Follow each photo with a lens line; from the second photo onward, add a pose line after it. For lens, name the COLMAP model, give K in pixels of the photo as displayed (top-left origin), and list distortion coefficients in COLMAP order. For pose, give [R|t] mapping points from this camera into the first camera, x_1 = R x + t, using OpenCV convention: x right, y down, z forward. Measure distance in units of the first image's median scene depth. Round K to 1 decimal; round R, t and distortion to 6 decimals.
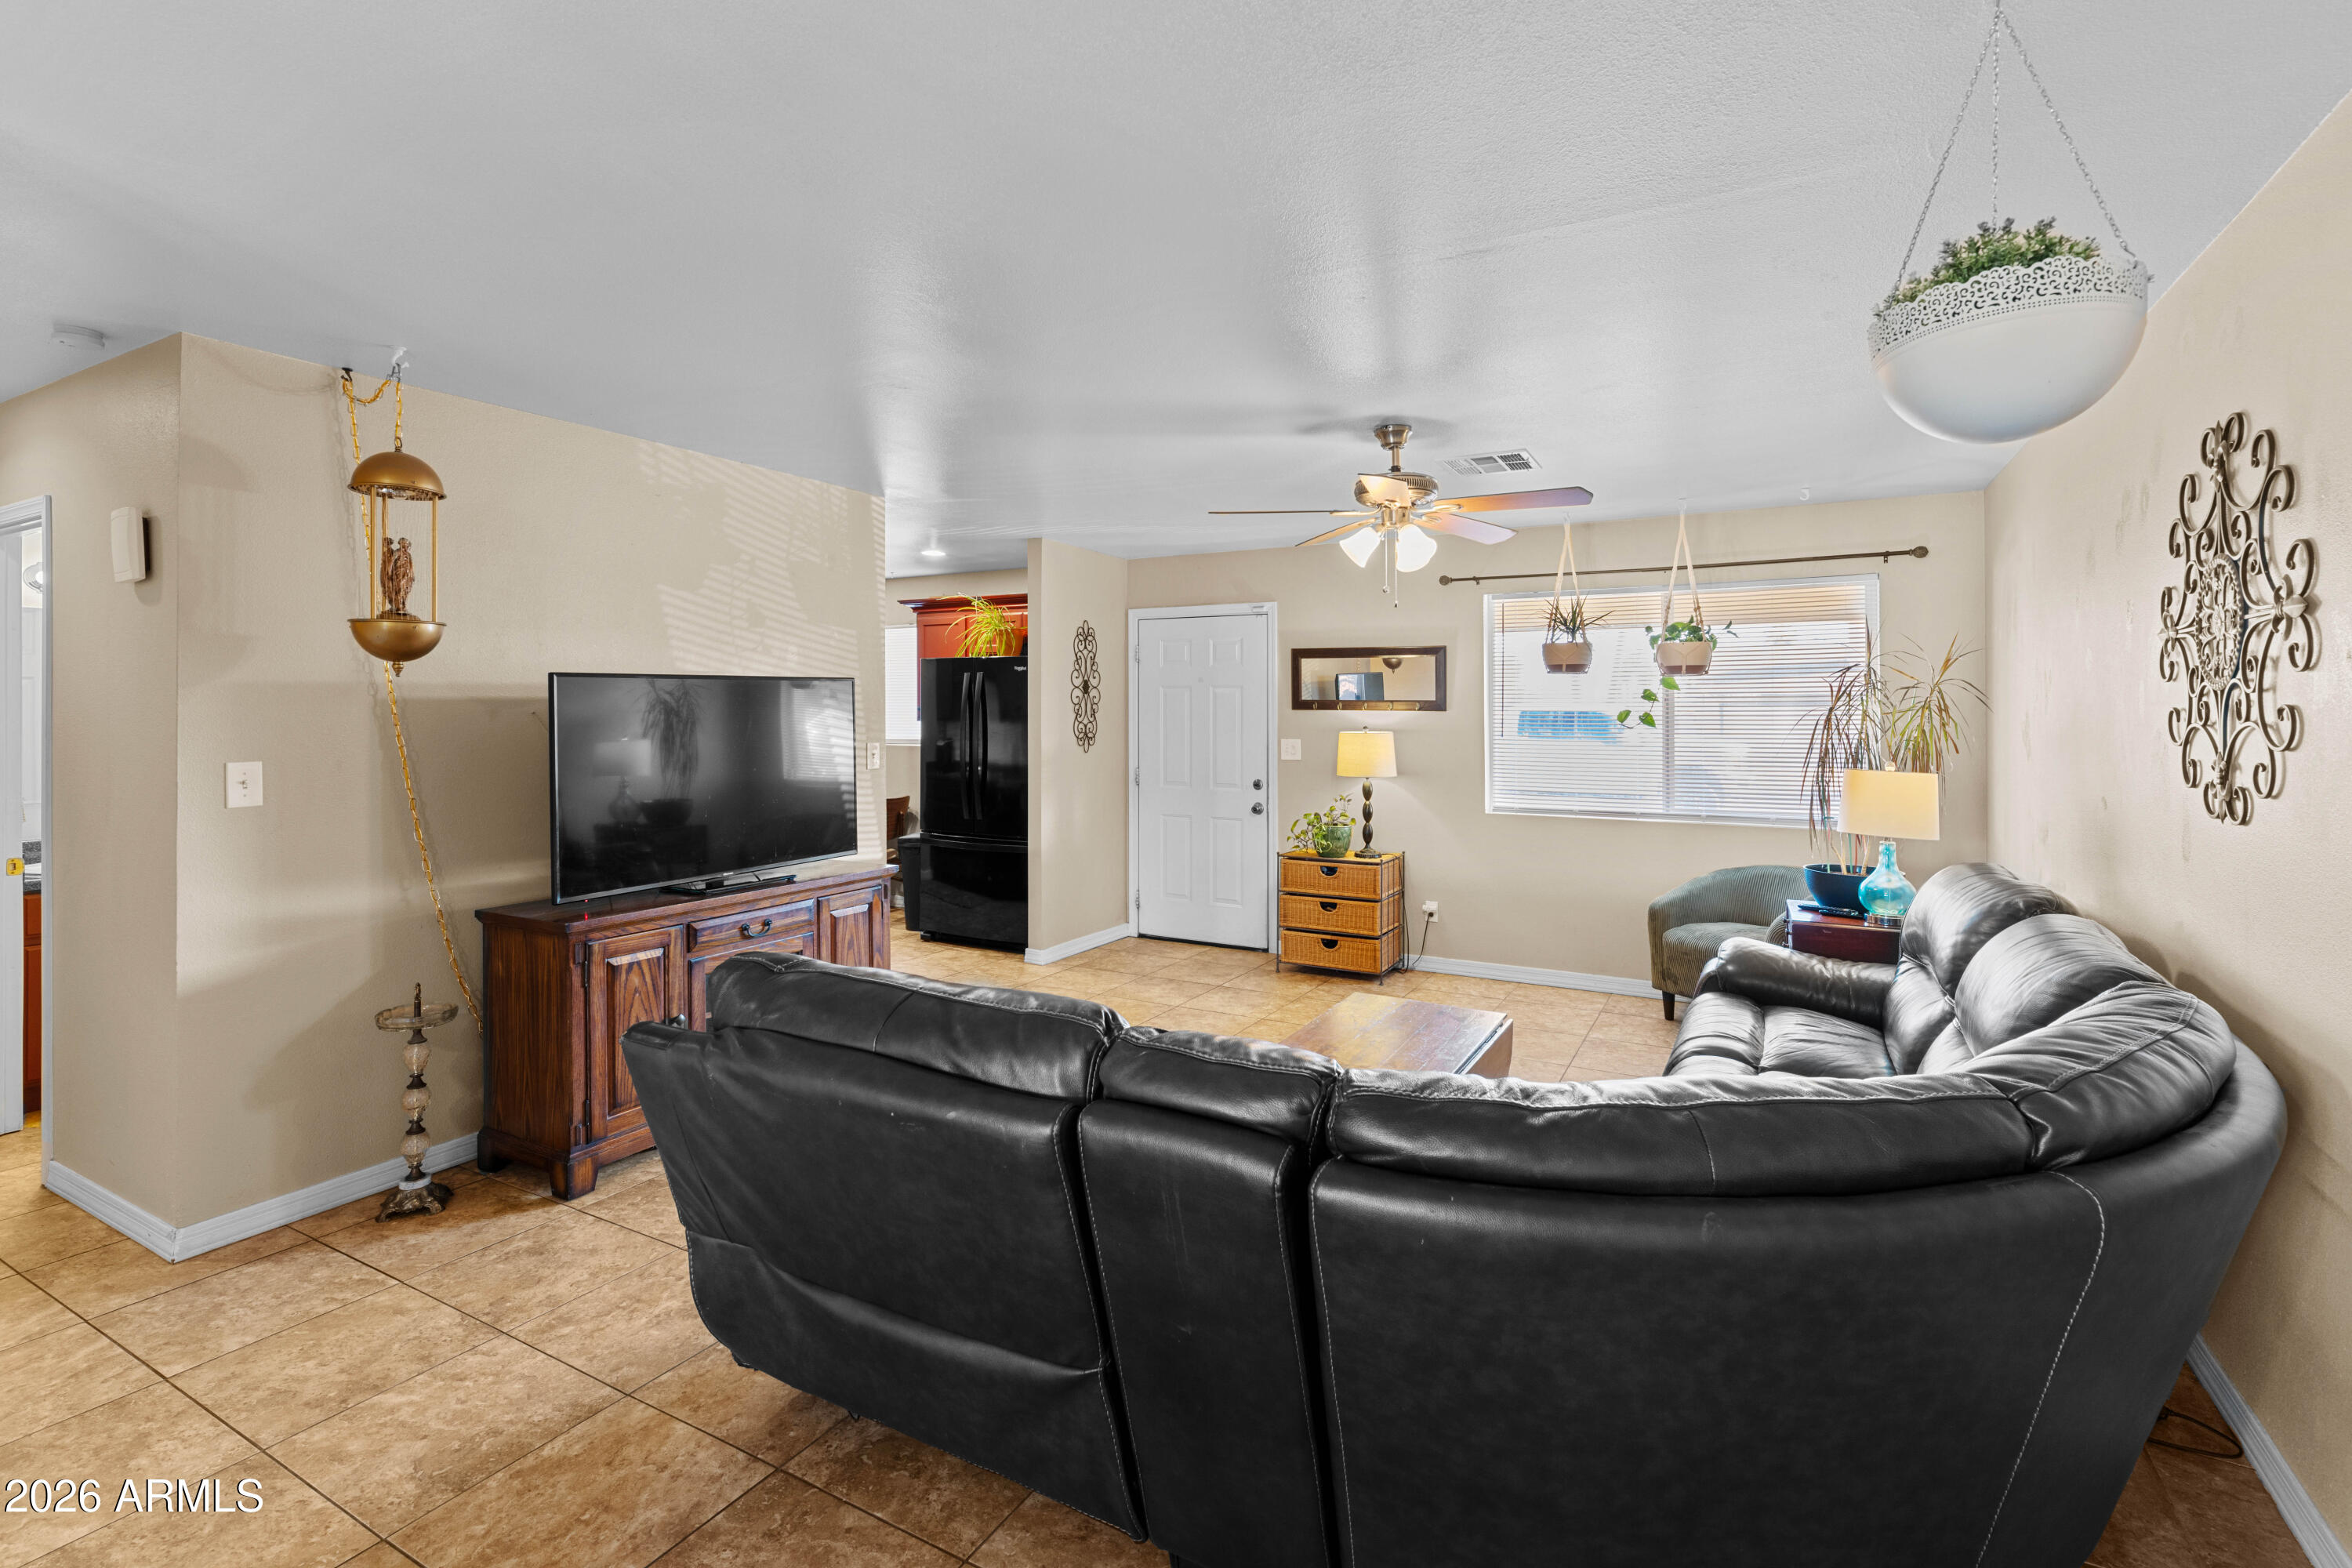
lens RADIAL K [[1074.7, 0, 1179.7], [0, 1074.7, 708.5], [0, 0, 1]] dist [-0.001351, -0.000129]
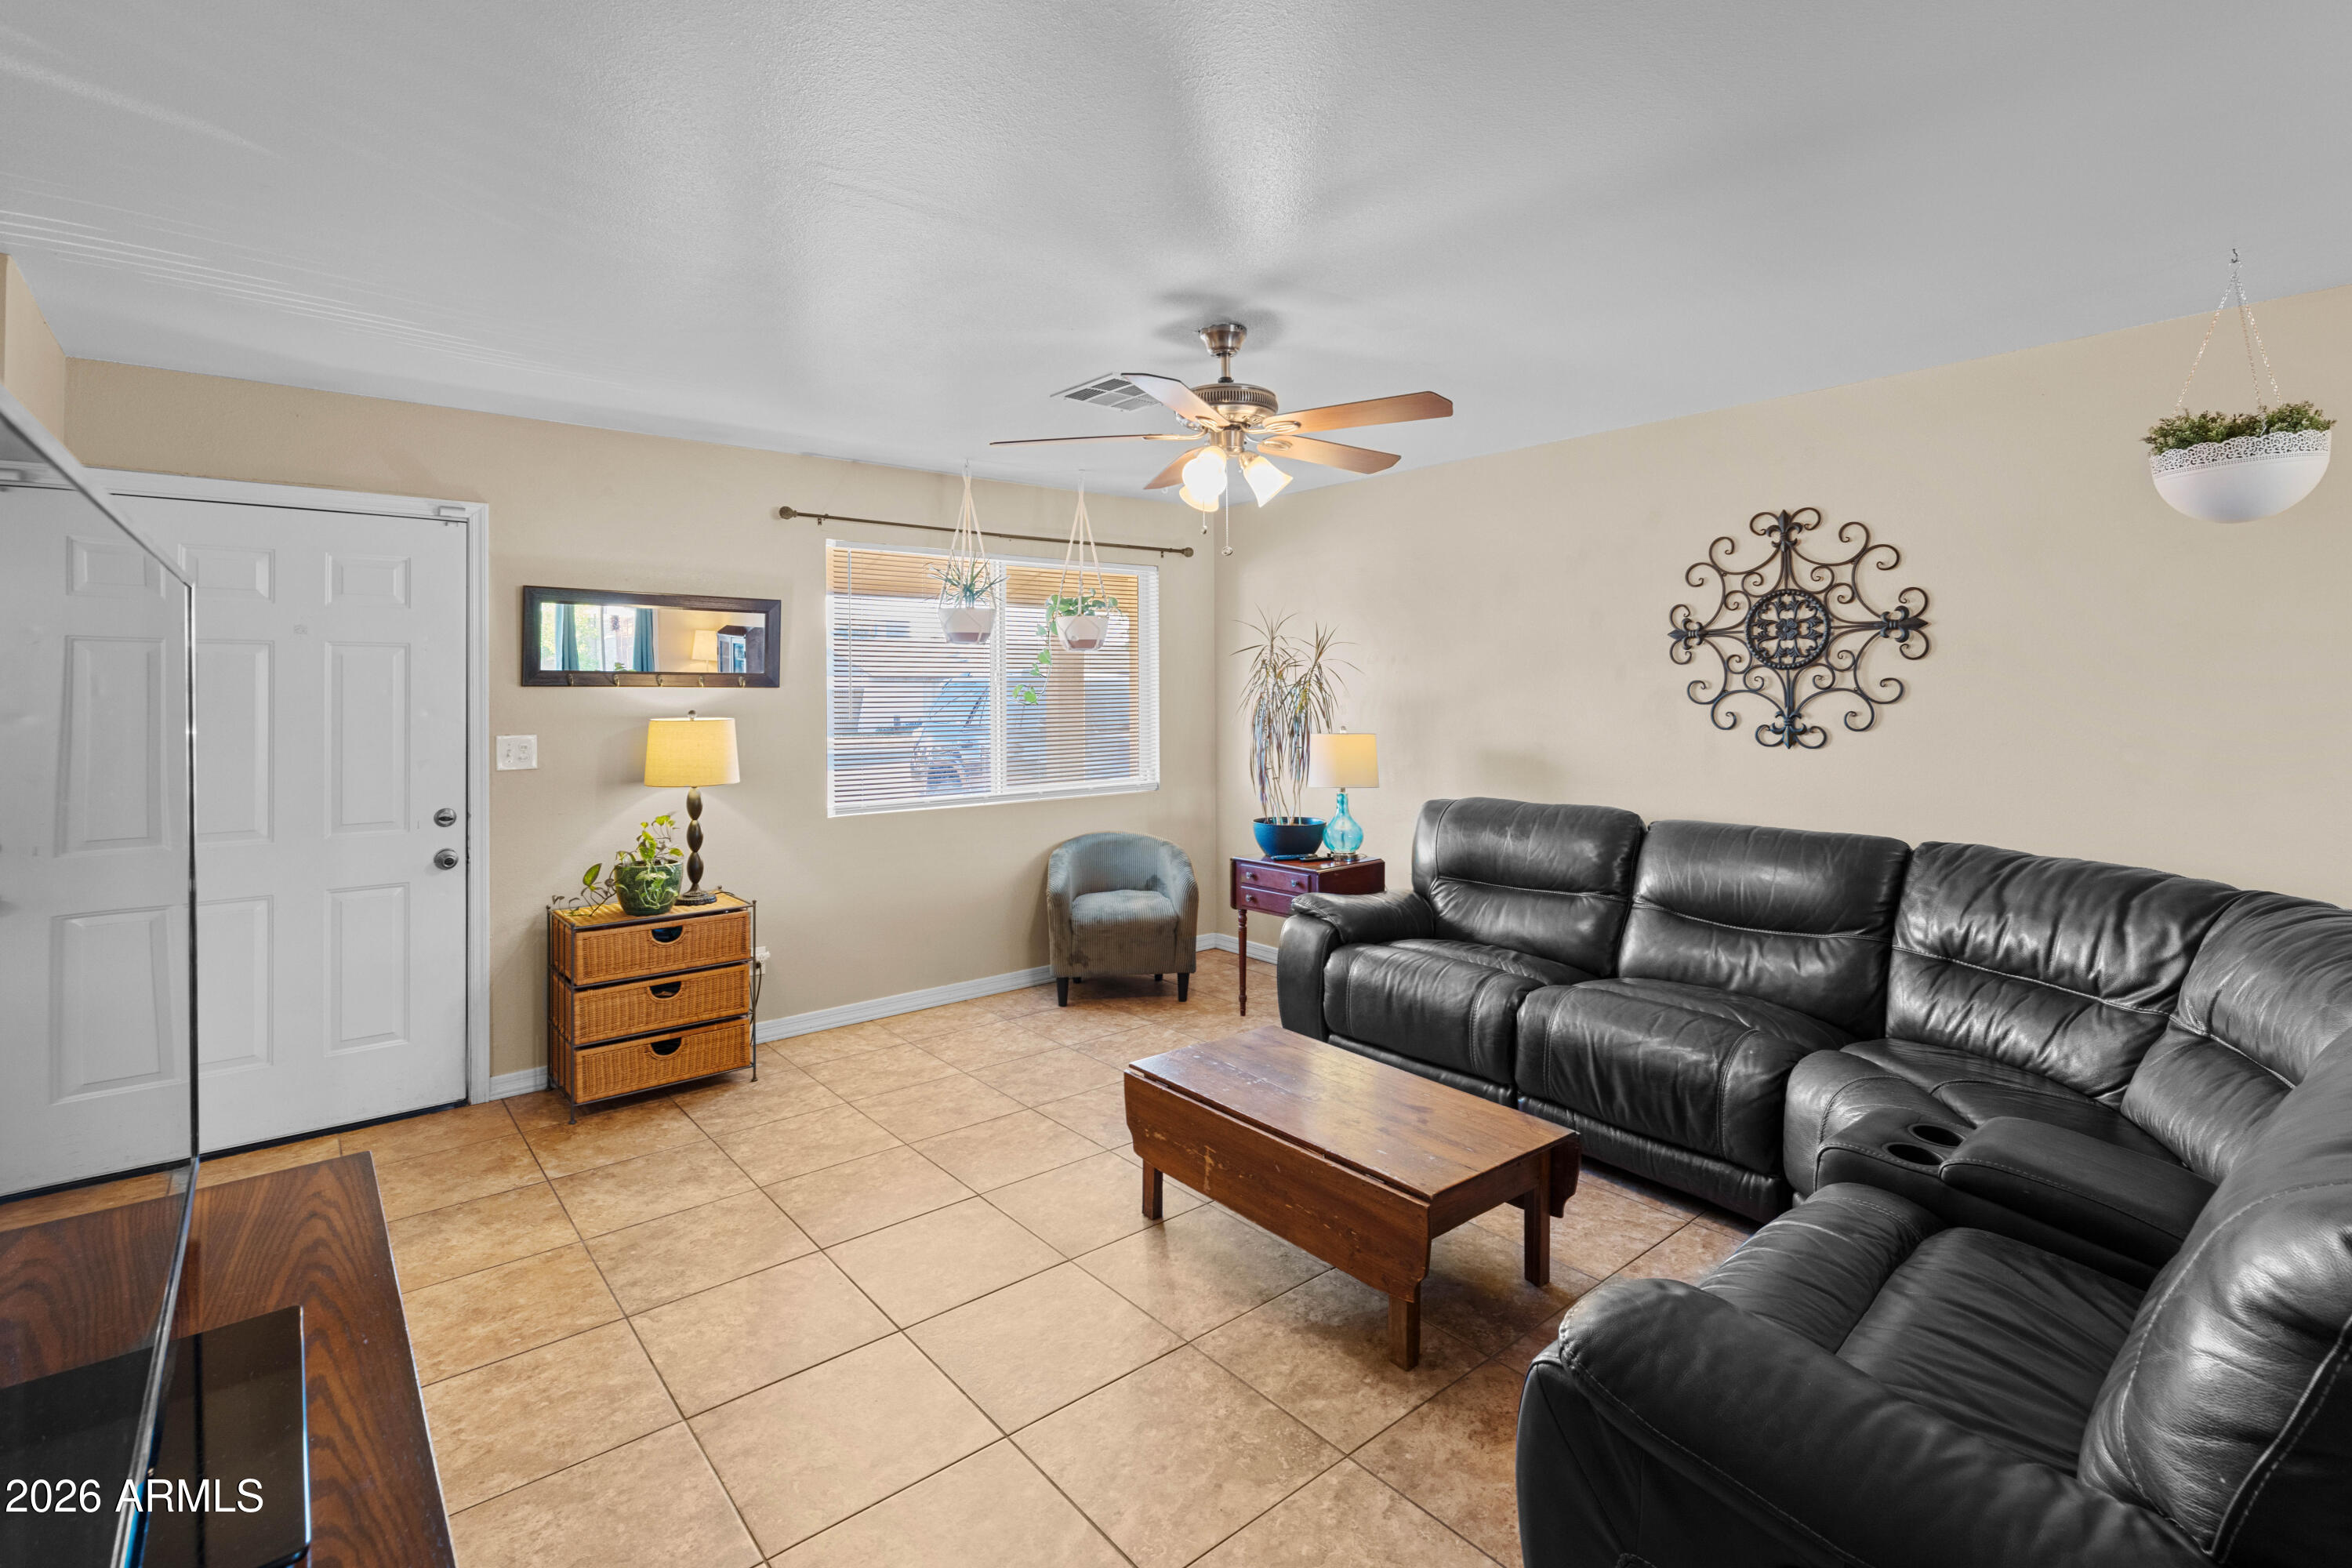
lens RADIAL K [[1085.4, 0, 1179.8], [0, 1085.4, 679.1], [0, 0, 1]] dist [-0.001071, -0.000119]
pose [[0.355620, 0.005247, 0.934616, -0.357219], [0.004268, 0.999965, -0.007238, 0.003331], [-0.934621, 0.006563, 0.355585, 0.470720]]
